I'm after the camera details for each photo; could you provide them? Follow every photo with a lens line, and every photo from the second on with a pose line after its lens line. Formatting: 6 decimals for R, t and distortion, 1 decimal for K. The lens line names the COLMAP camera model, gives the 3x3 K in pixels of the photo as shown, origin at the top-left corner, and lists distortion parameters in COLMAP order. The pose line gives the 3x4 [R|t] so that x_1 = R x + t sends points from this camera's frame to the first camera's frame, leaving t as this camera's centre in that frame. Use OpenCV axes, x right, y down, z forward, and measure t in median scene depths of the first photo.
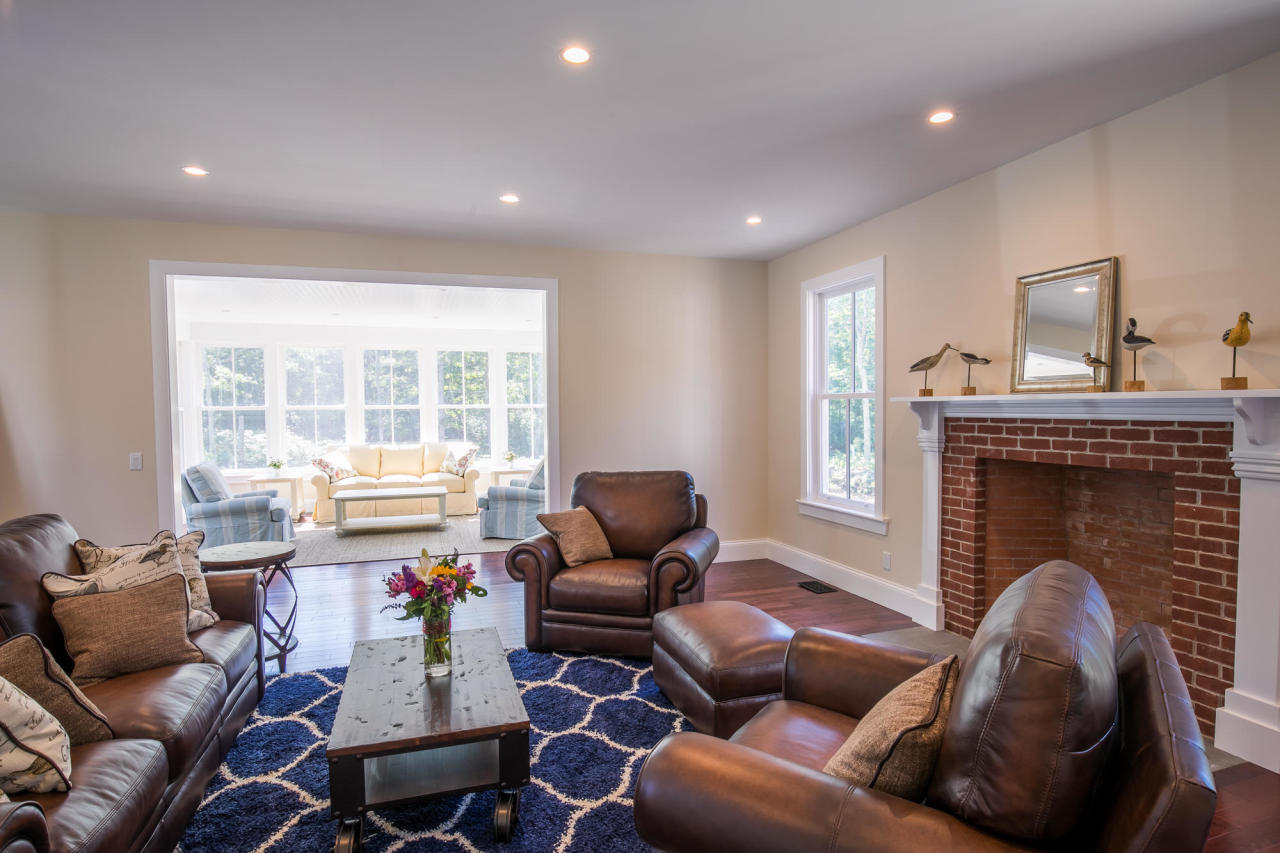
lens RADIAL K [[664.0, 0, 635.4], [0, 664.0, 434.0], [0, 0, 1]] dist [-0.019807, 0.001158]
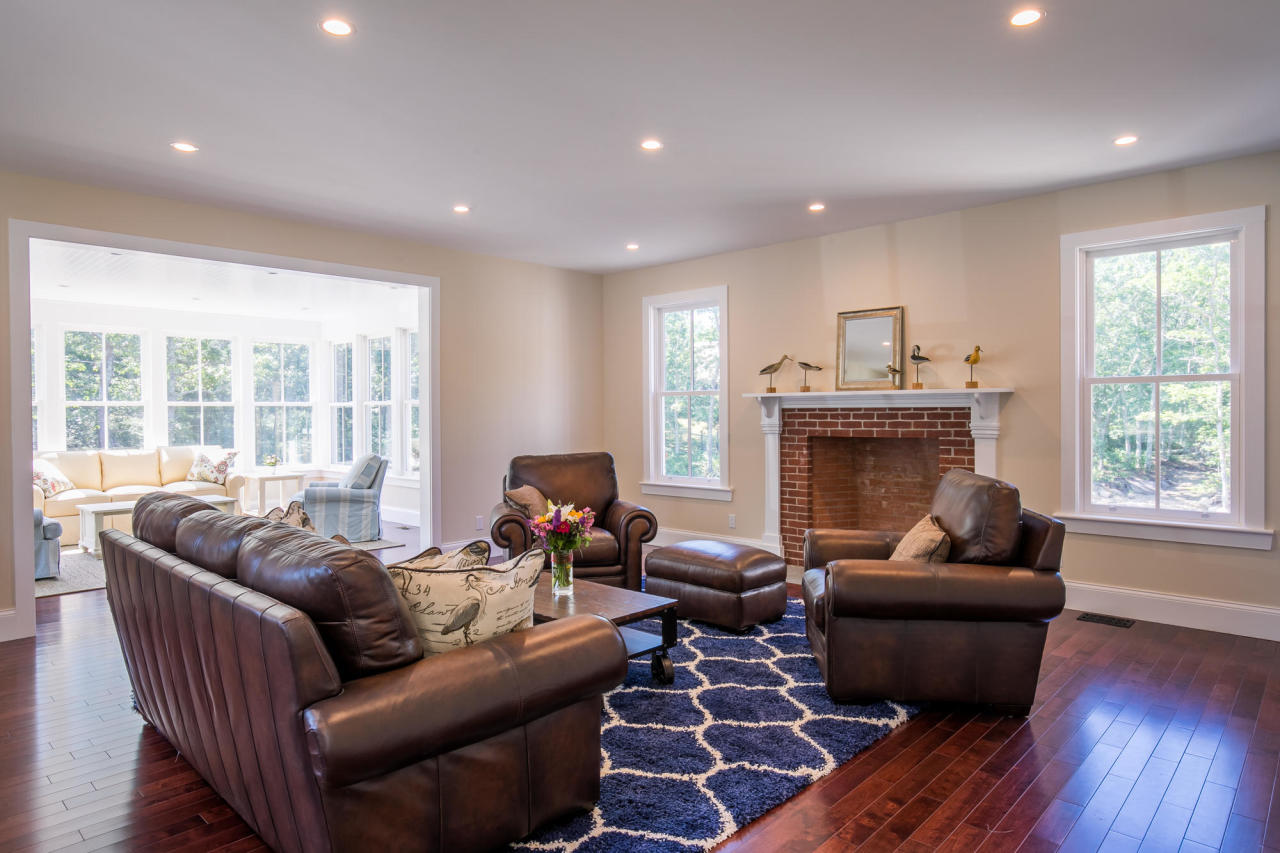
lens RADIAL K [[751.6, 0, 630.4], [0, 751.6, 419.1], [0, 0, 1]] dist [-0.004815, 0.000308]
pose [[0.887052, -0.000590, 0.461670, -0.535721], [0.016312, 0.999415, -0.030064, 0.038848], [-0.461382, 0.034199, 0.886542, -0.239525]]
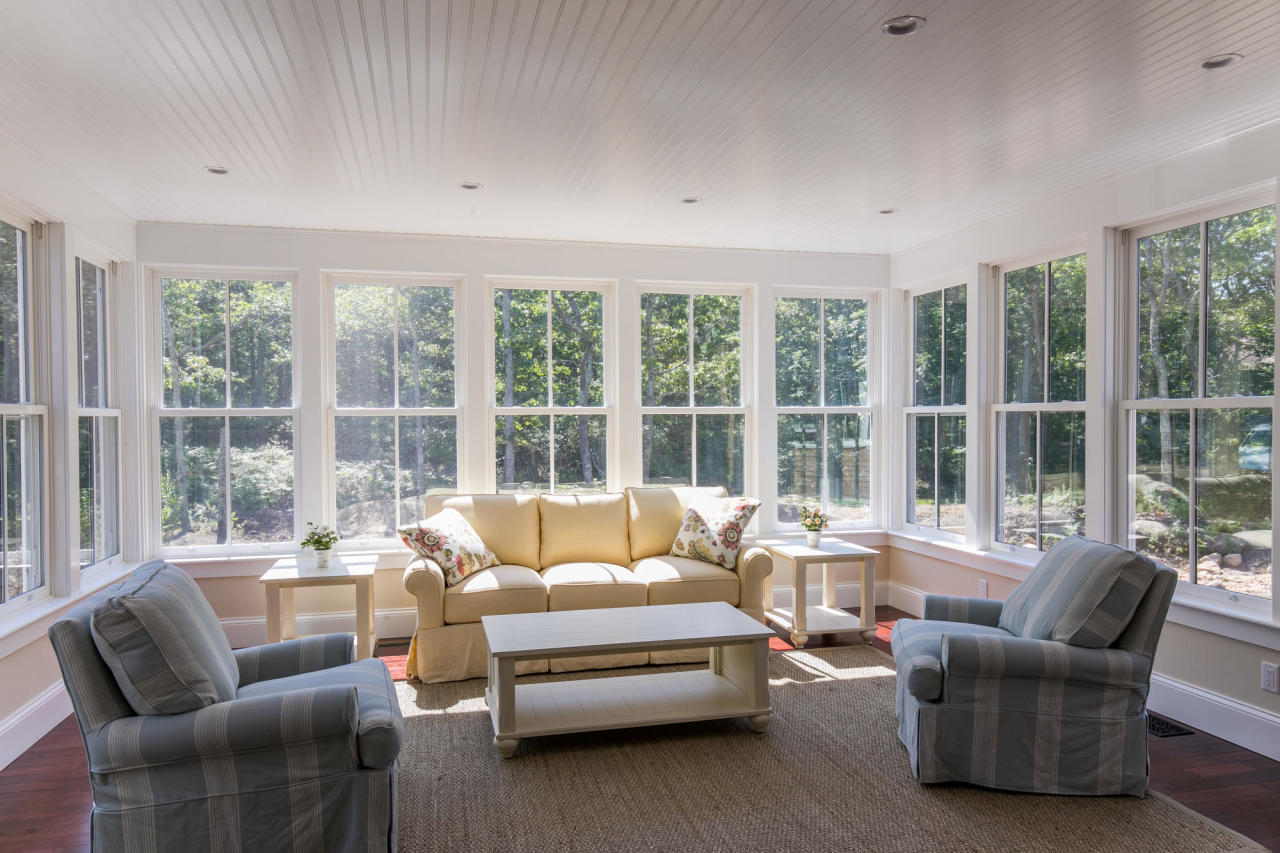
lens RADIAL K [[859.1, 0, 639.2], [0, 859.1, 435.9], [0, 0, 1]] dist [0.002038, 0.000773]
pose [[0.996612, 0.004086, -0.082151, -0.613107], [-0.005635, 0.999811, -0.018633, -0.028542], [0.082060, 0.019032, 0.996446, 0.956870]]
